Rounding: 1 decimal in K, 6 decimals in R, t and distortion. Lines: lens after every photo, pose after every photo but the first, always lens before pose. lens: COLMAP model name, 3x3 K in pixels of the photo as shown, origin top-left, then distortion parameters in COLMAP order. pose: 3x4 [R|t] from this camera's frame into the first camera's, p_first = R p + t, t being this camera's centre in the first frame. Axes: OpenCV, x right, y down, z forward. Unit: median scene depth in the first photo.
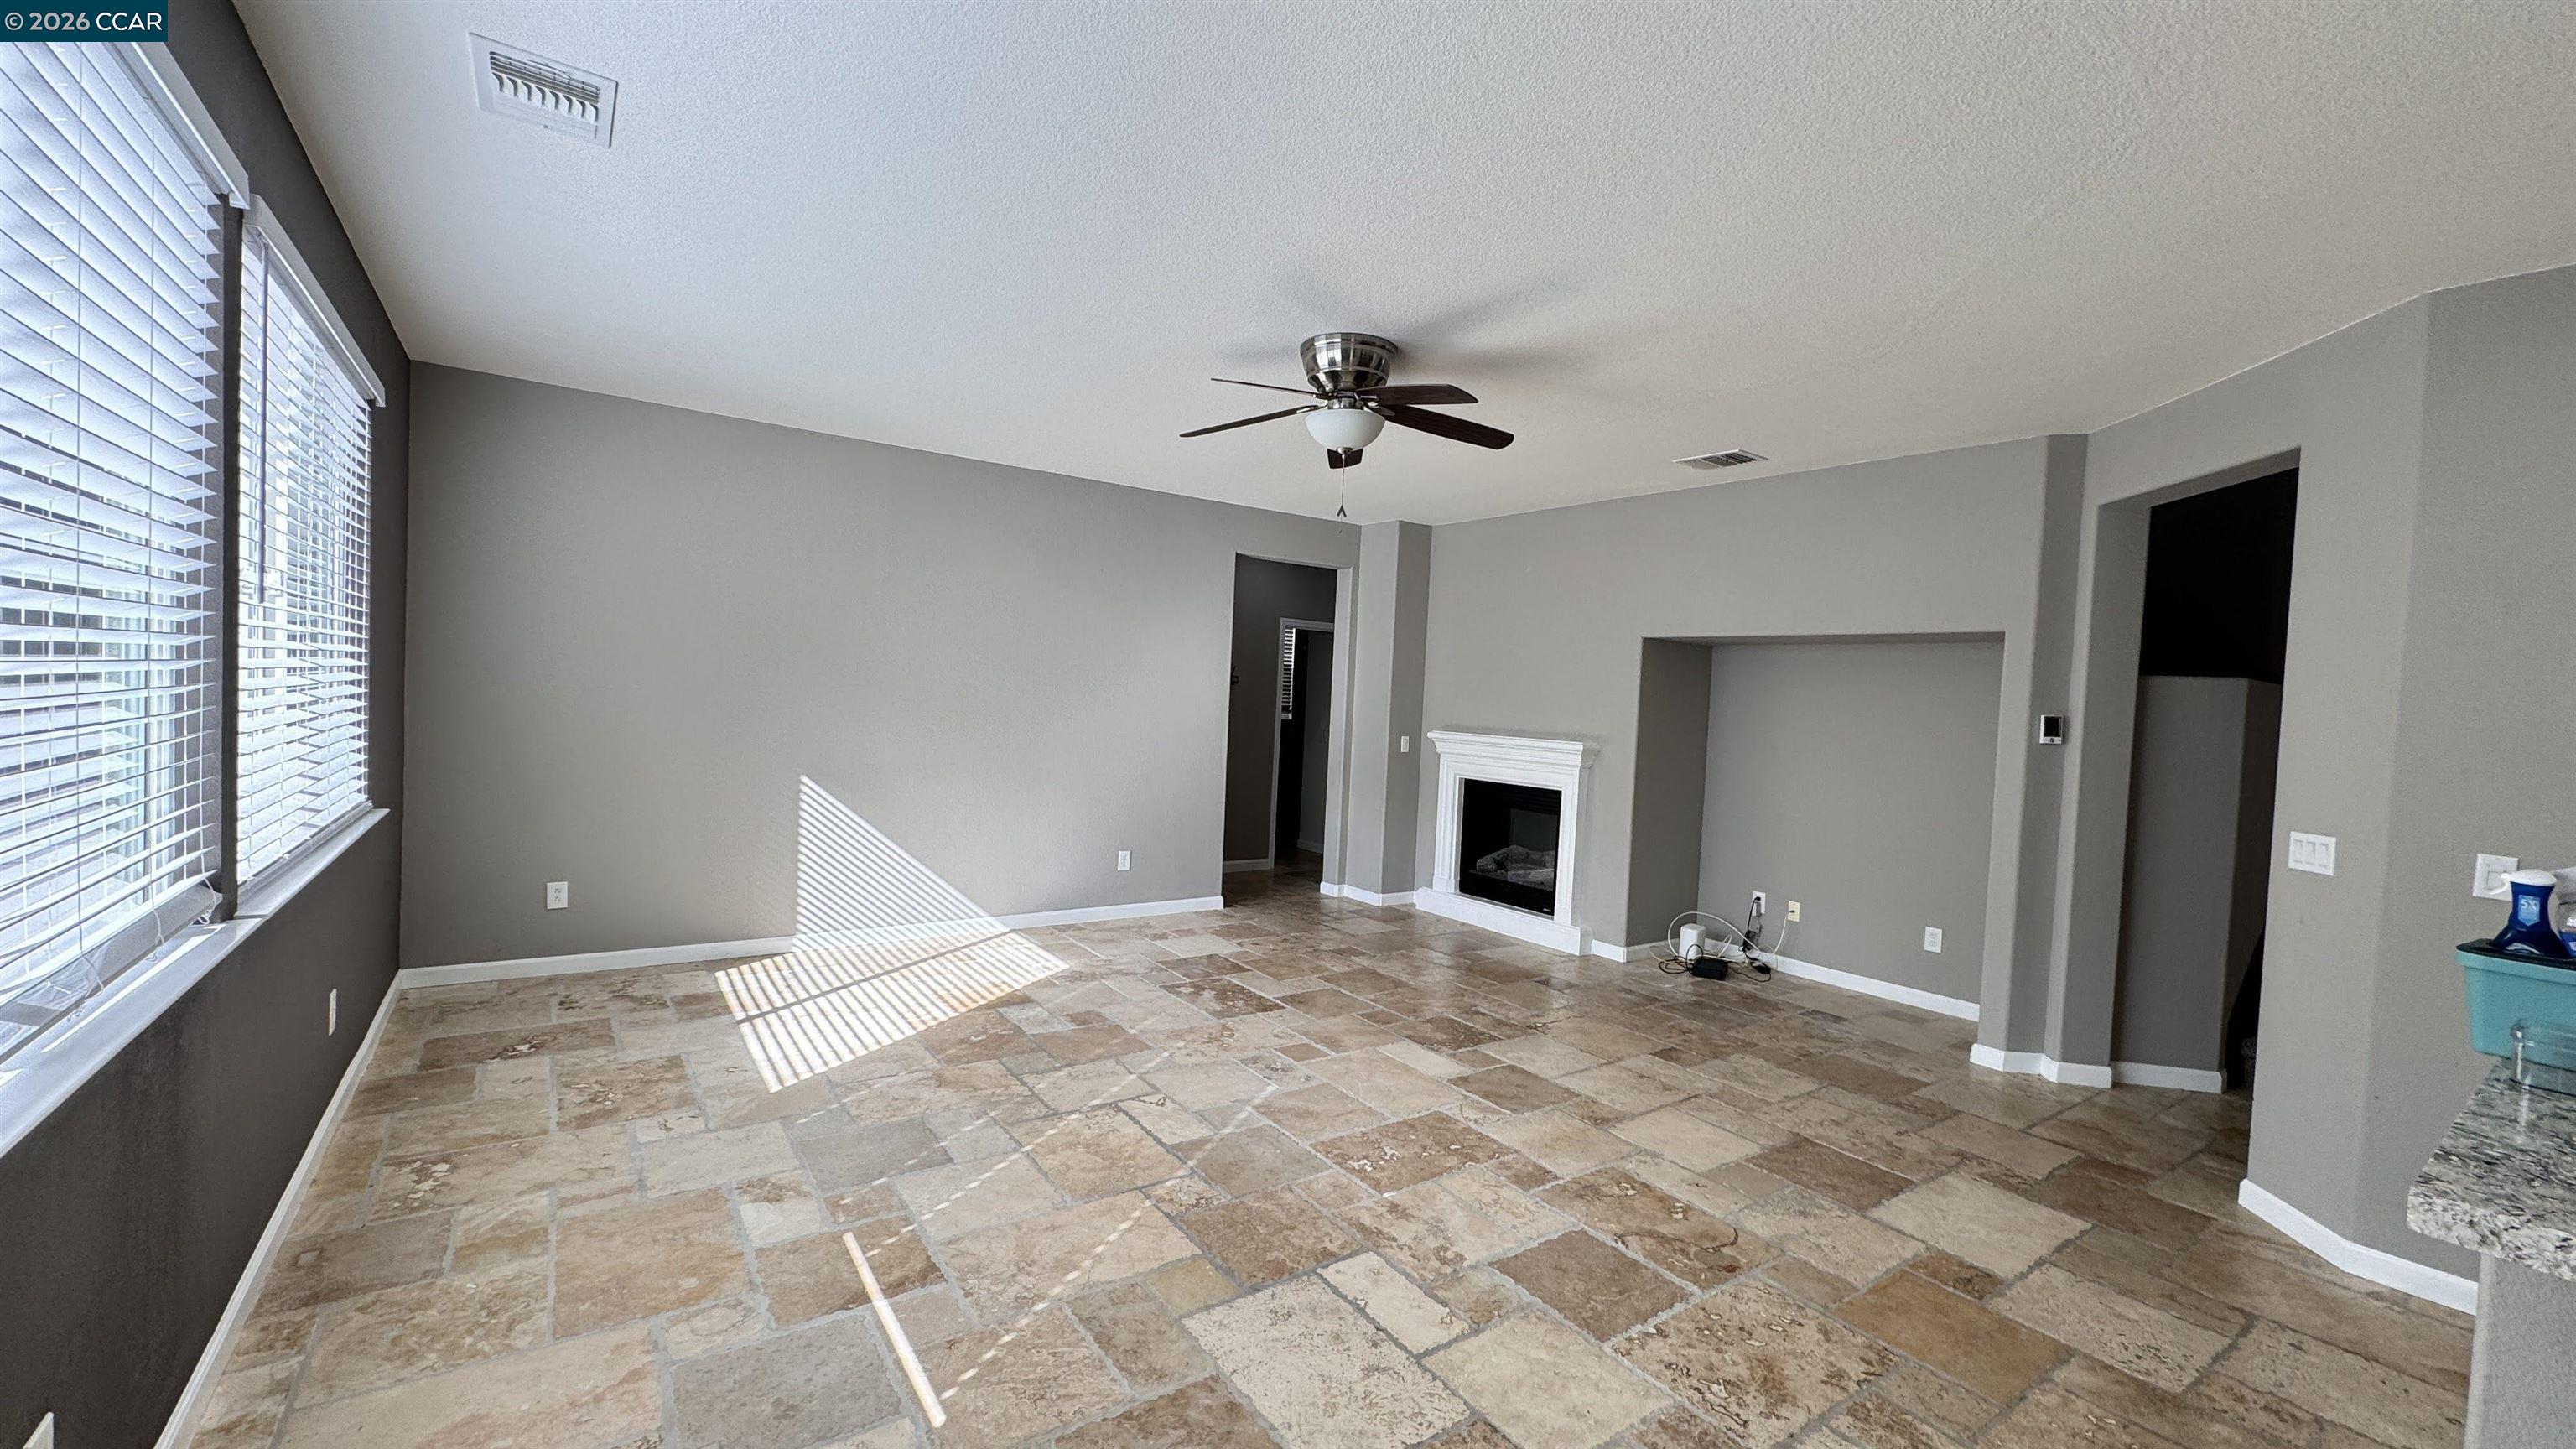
lens RADIAL K [[1028.3, 0, 1293.7], [0, 1028.3, 734.3], [0, 0, 1]] dist [-0.000304, -0.000011]
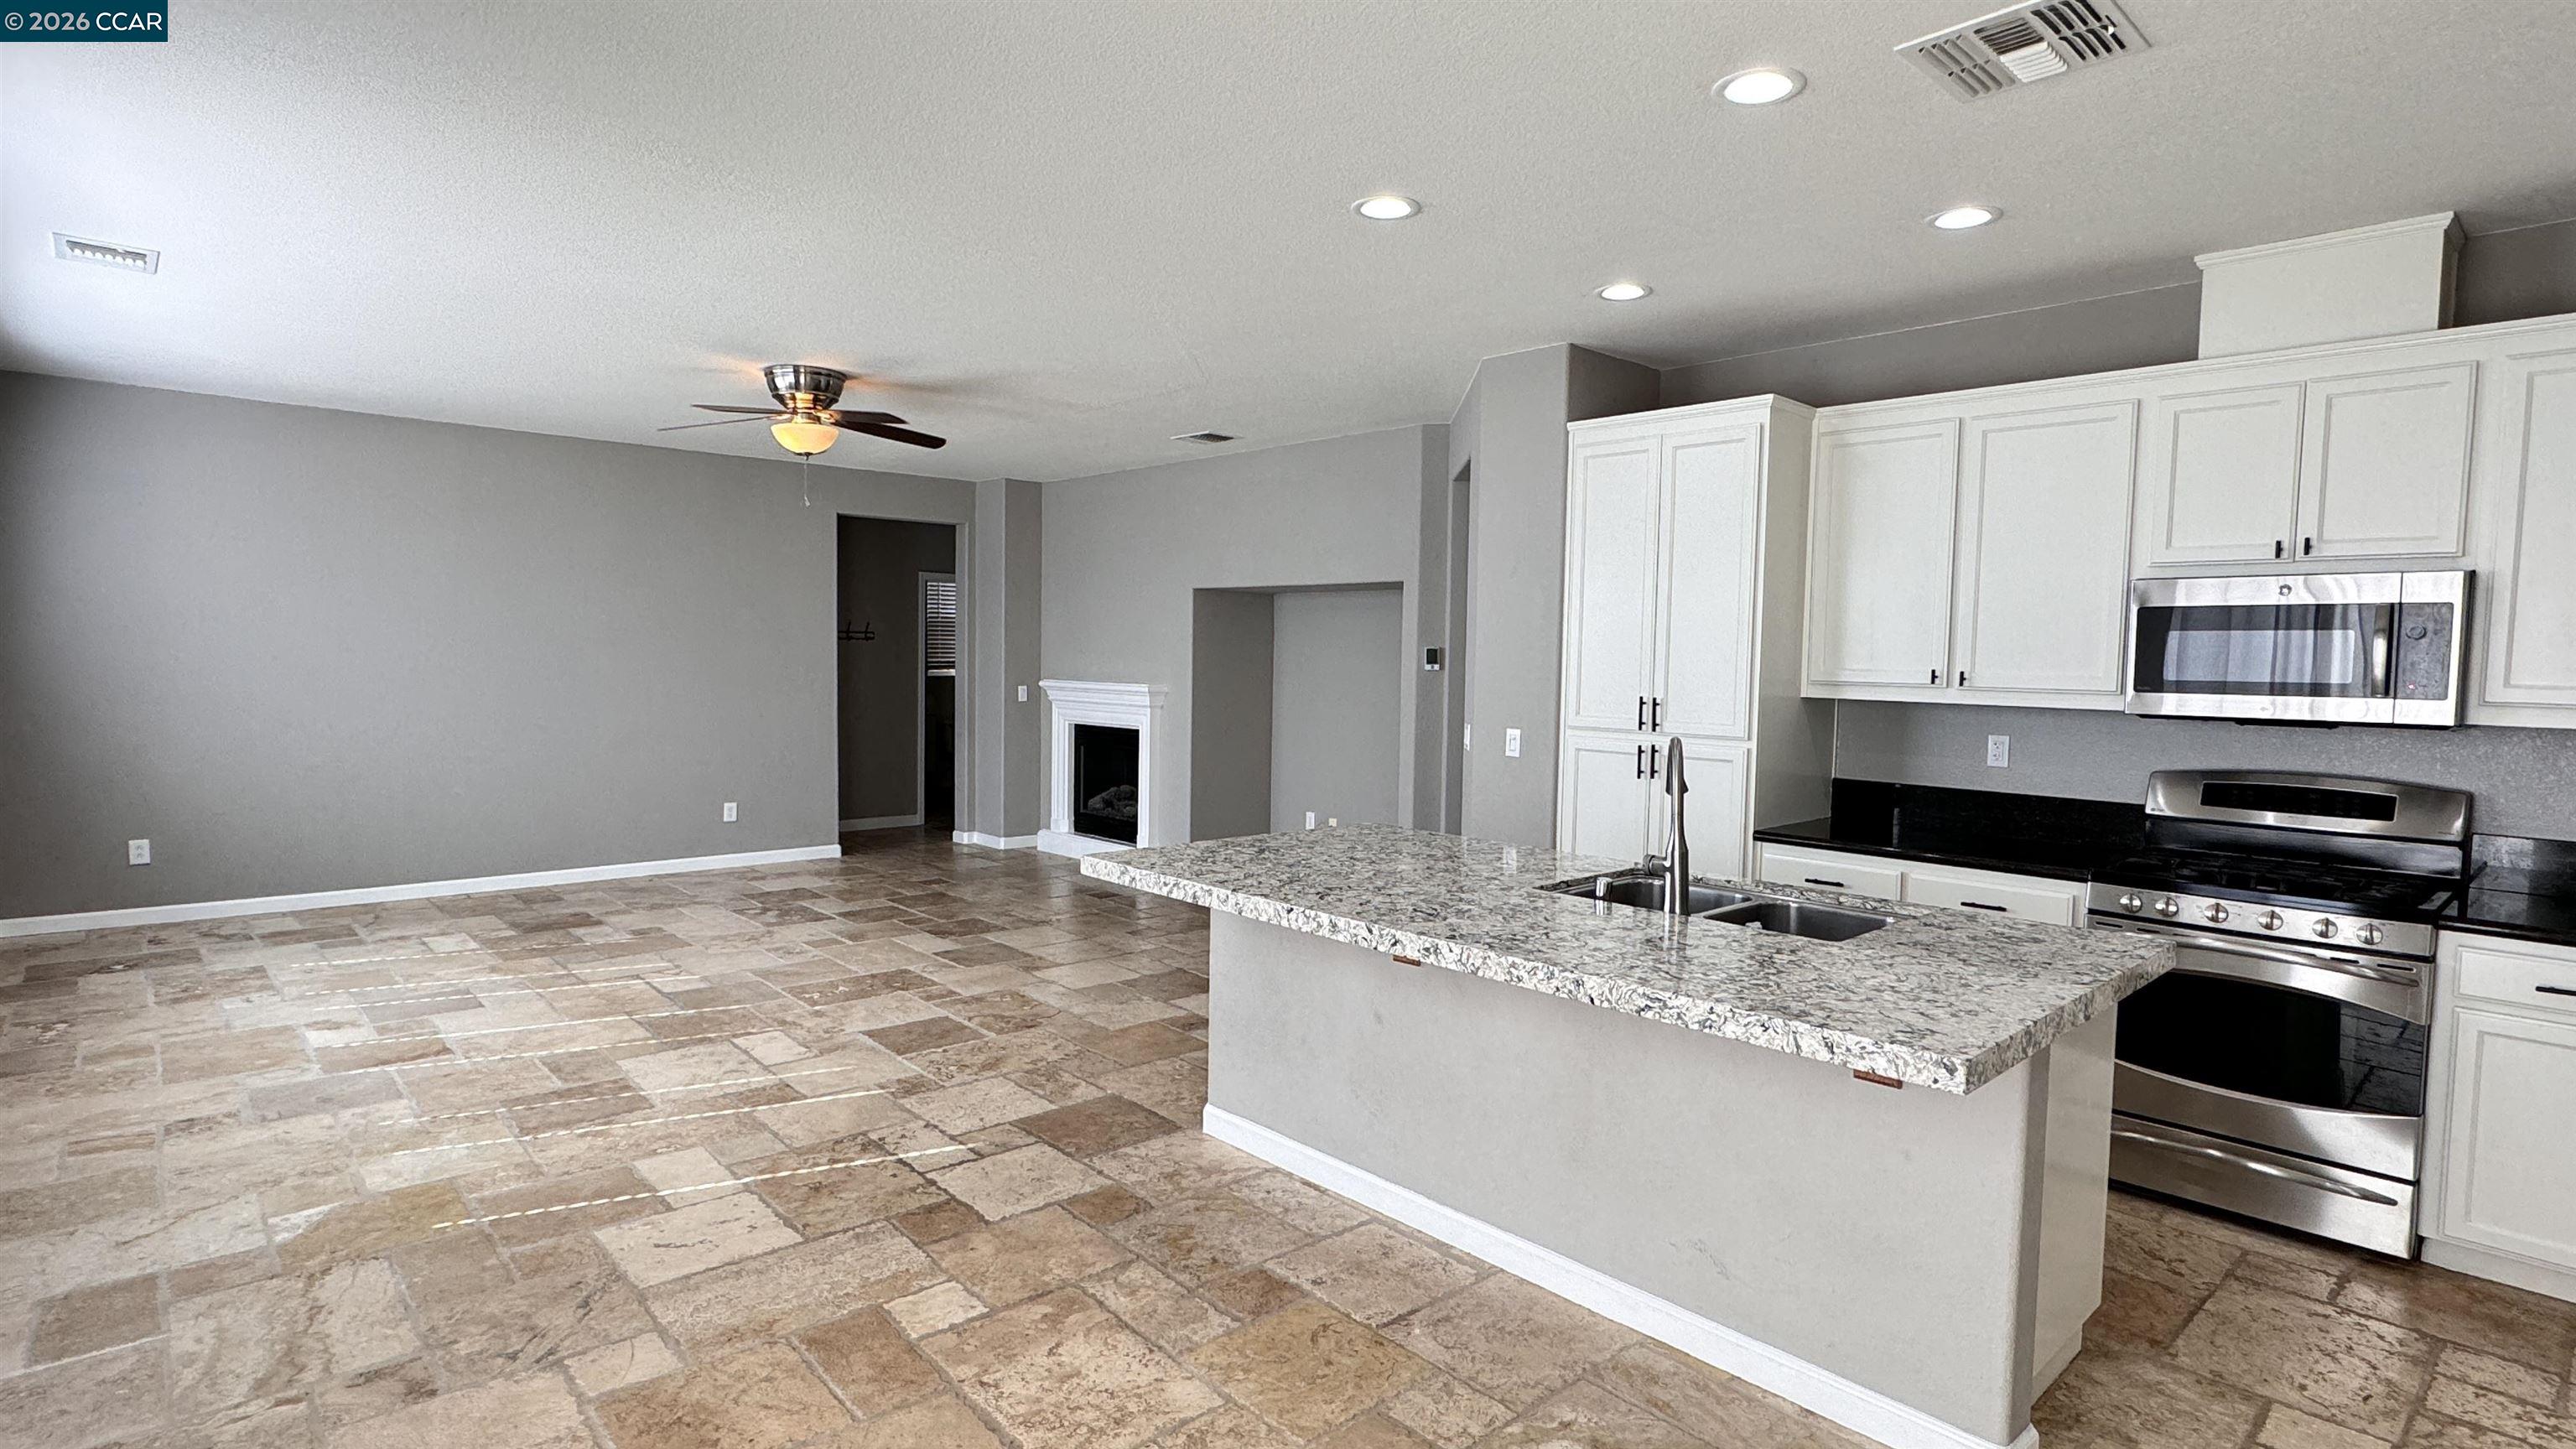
lens RADIAL K [[1297.6, 0, 1299.0], [0, 1297.6, 734.8], [0, 0, 1]] dist [0.003336, -0.000152]
pose [[0.992267, -0.037539, 0.118305, 0.376109], [0.034186, 0.998958, 0.030252, 0.034683], [-0.119318, -0.025973, 0.992516, -0.558621]]
